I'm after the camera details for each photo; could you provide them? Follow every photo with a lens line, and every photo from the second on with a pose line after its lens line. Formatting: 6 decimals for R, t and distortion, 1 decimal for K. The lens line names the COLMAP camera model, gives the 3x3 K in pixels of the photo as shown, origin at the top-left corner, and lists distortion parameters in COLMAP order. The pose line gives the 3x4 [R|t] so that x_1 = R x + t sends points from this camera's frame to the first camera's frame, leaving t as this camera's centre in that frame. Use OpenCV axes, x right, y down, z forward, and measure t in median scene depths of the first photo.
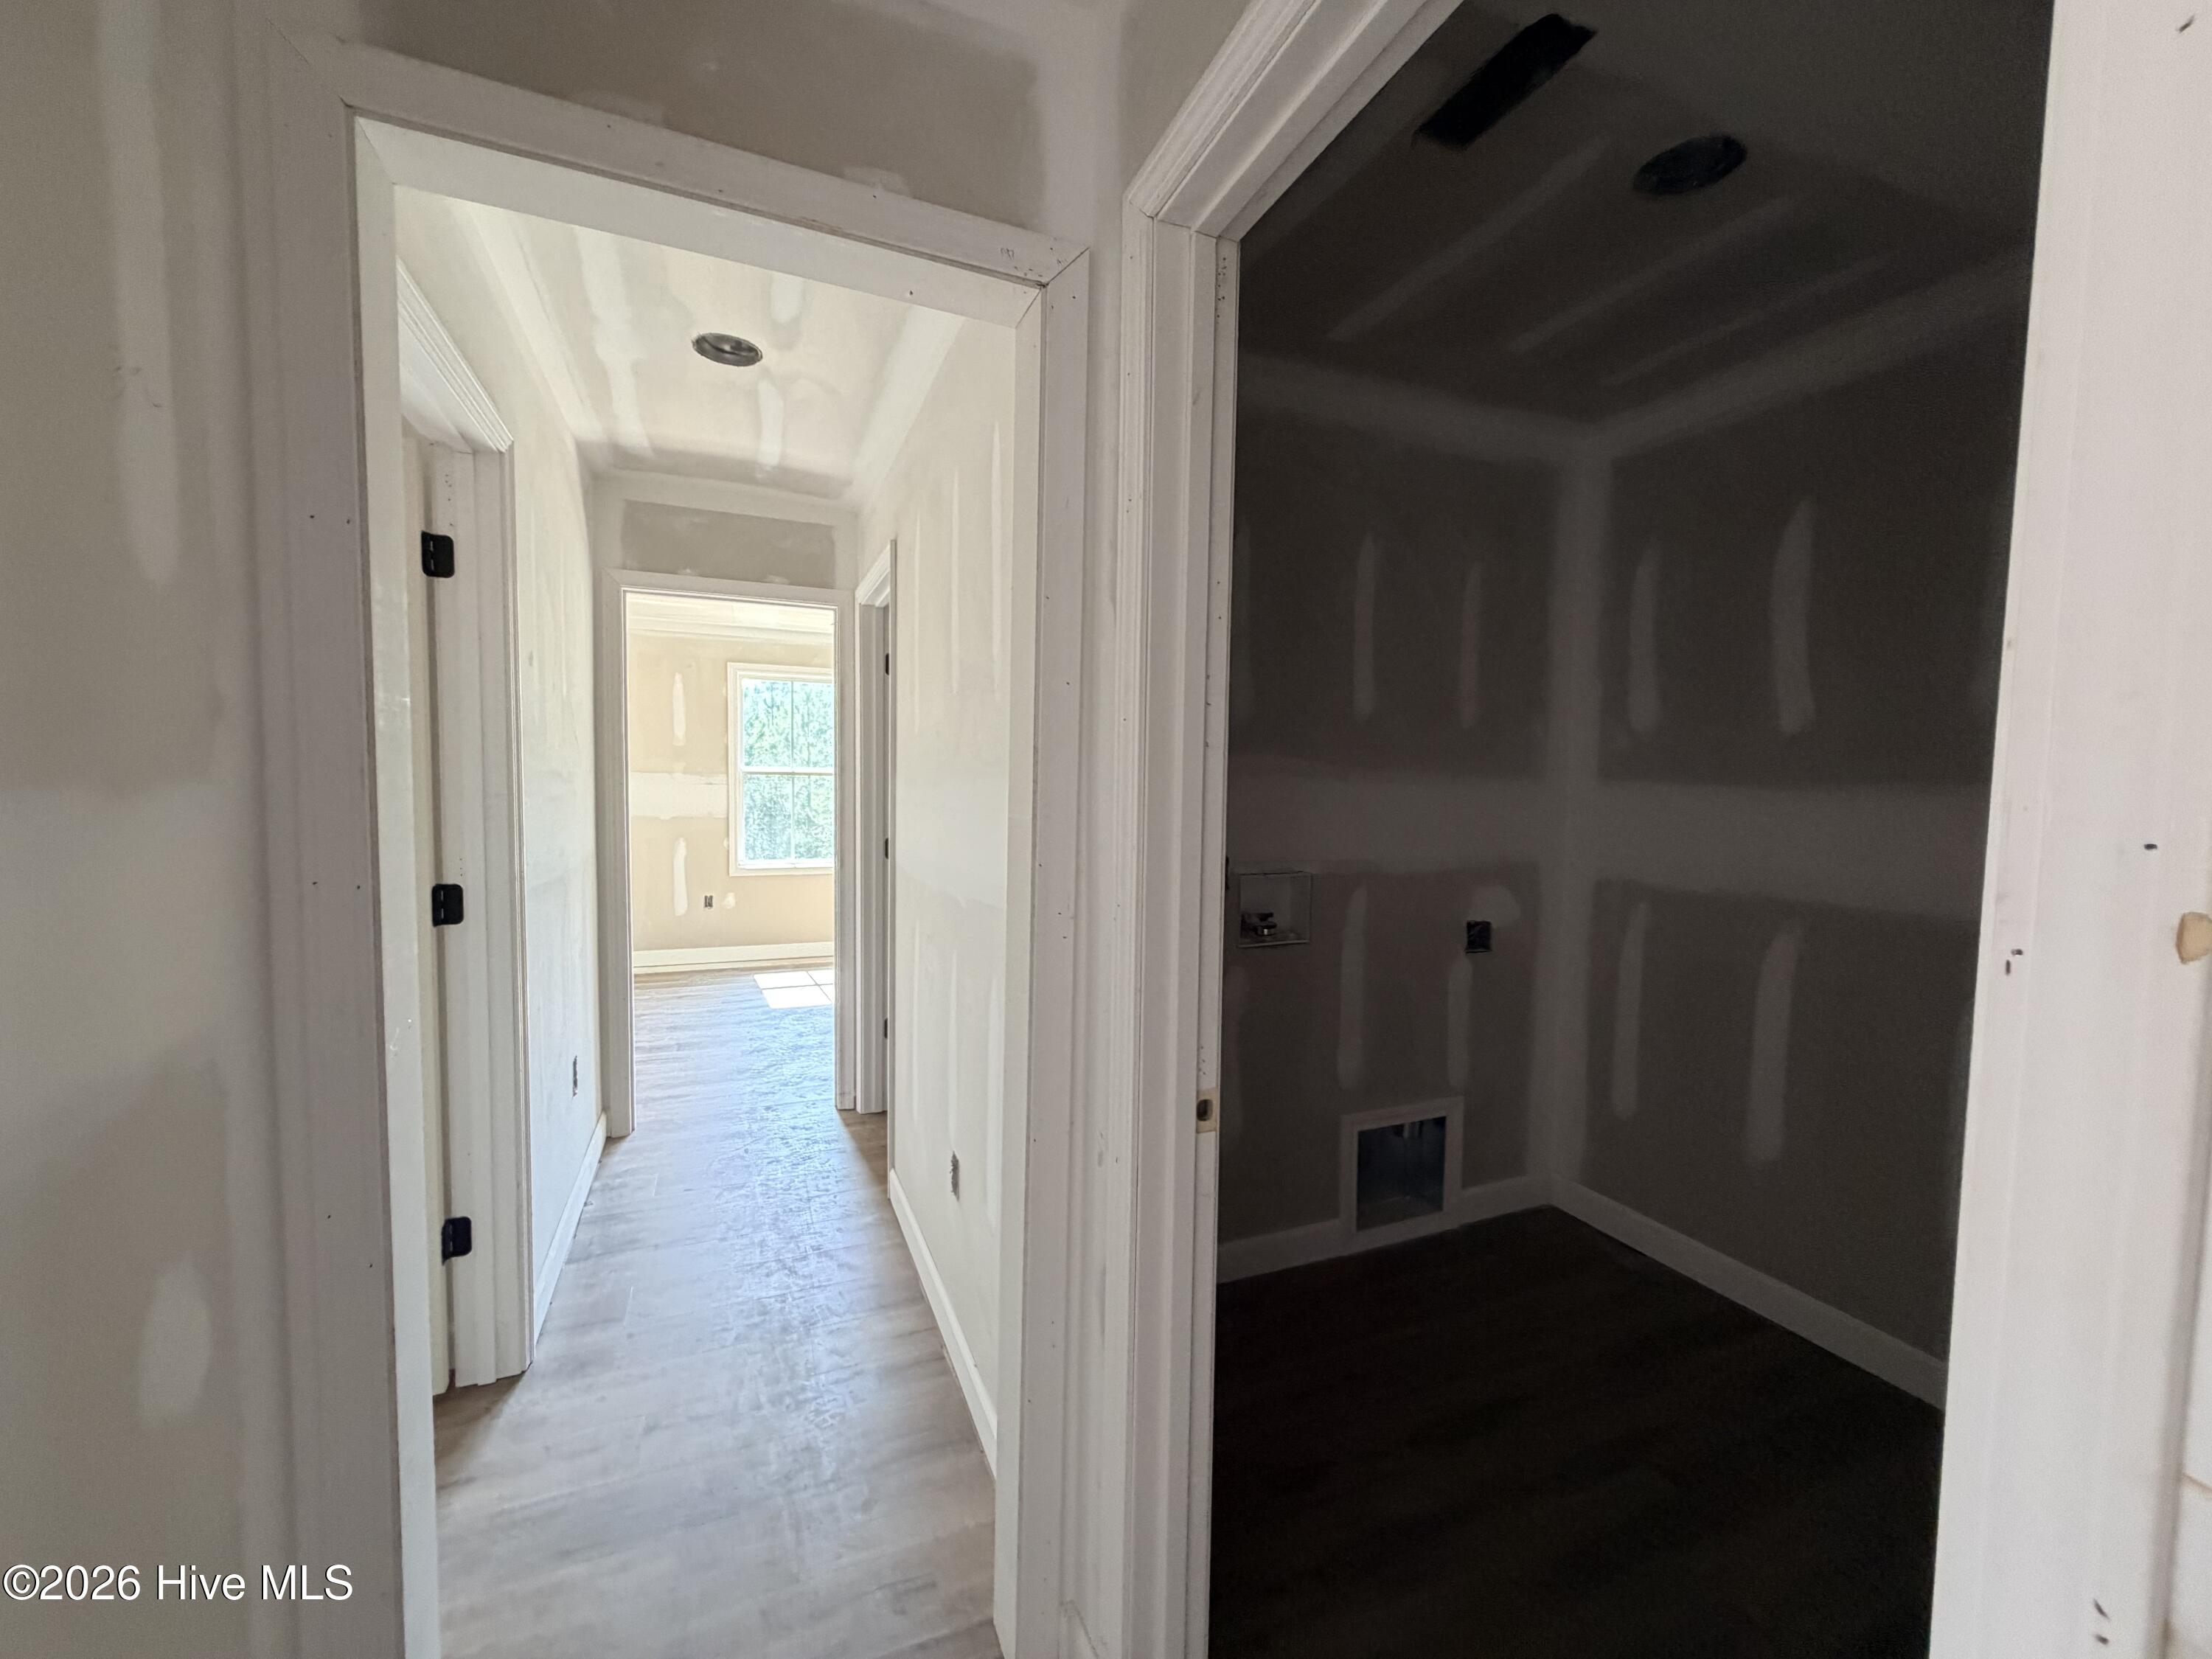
lens RADIAL K [[882.7, 0, 1100.2], [0, 882.7, 829.1], [0, 0, 1]] dist [0.000009, 0.000425]
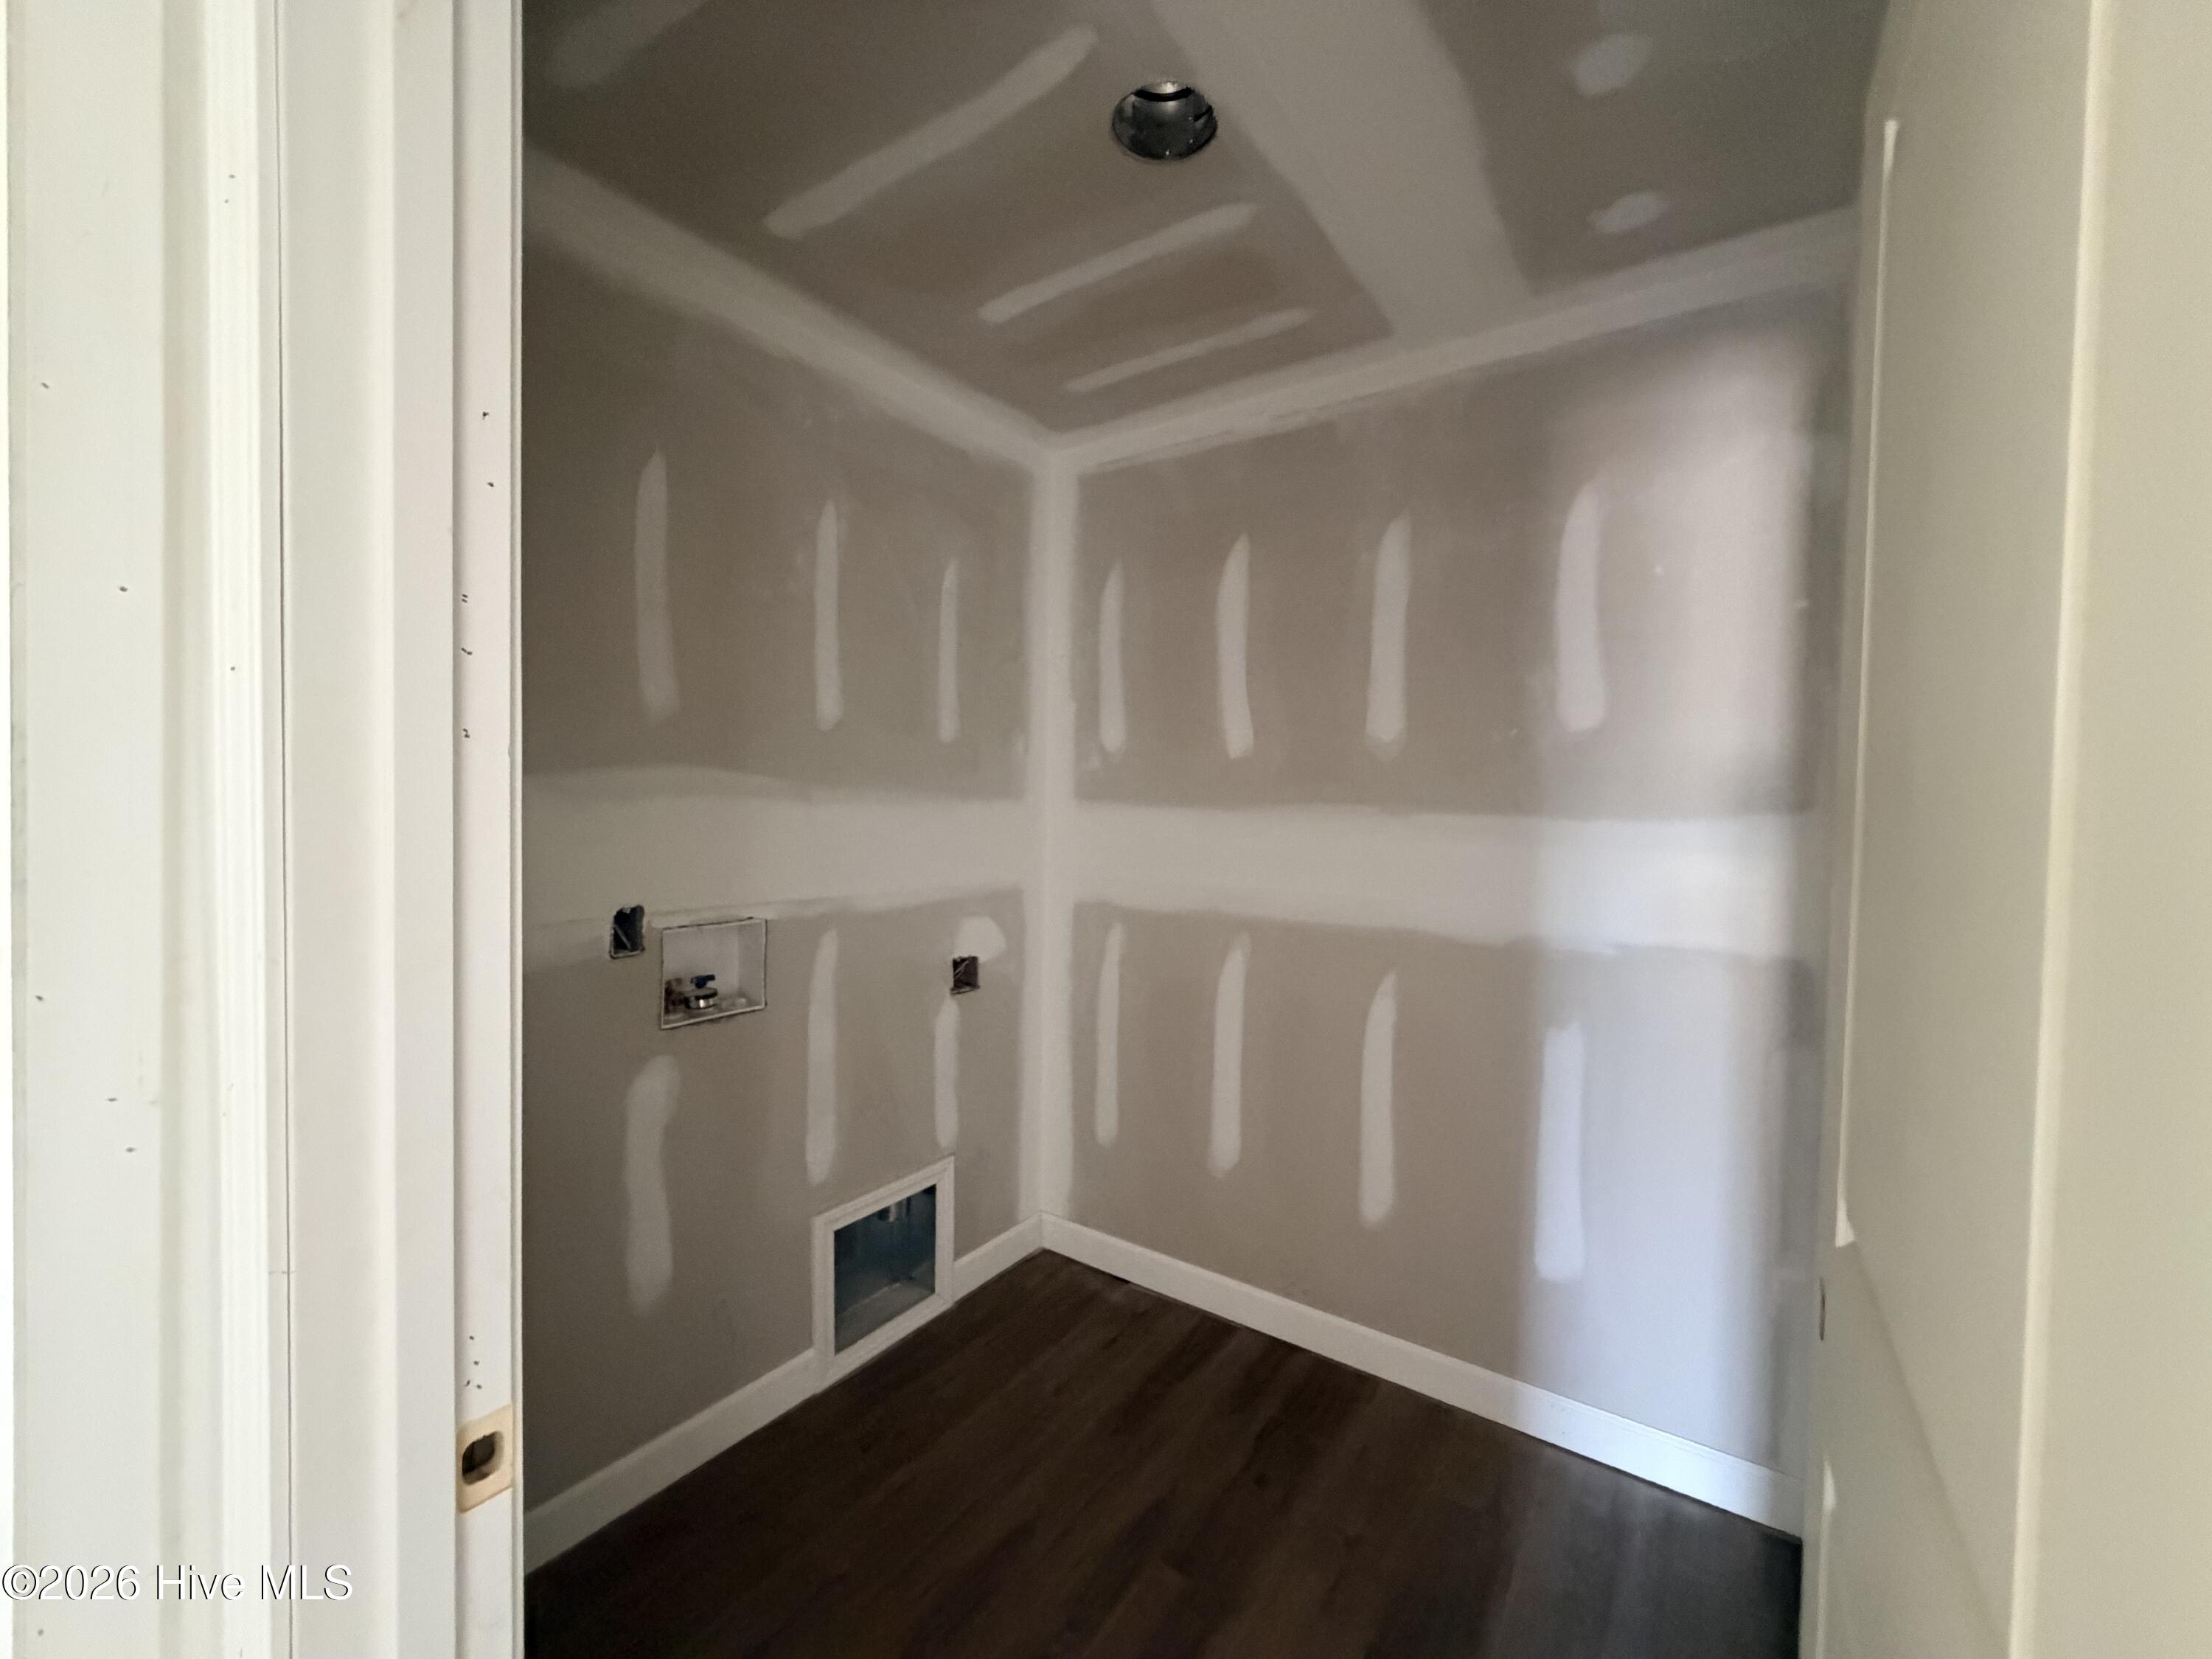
lens RADIAL K [[882.7, 0, 1101.6], [0, 882.7, 835.1], [0, 0, 1]] dist [0.000009, 0.000425]
pose [[0.844120, -0.018940, 0.535820, 0.069812], [0.026584, 0.999625, -0.006545, -0.011128], [-0.535495, 0.019769, 0.844307, 0.170517]]
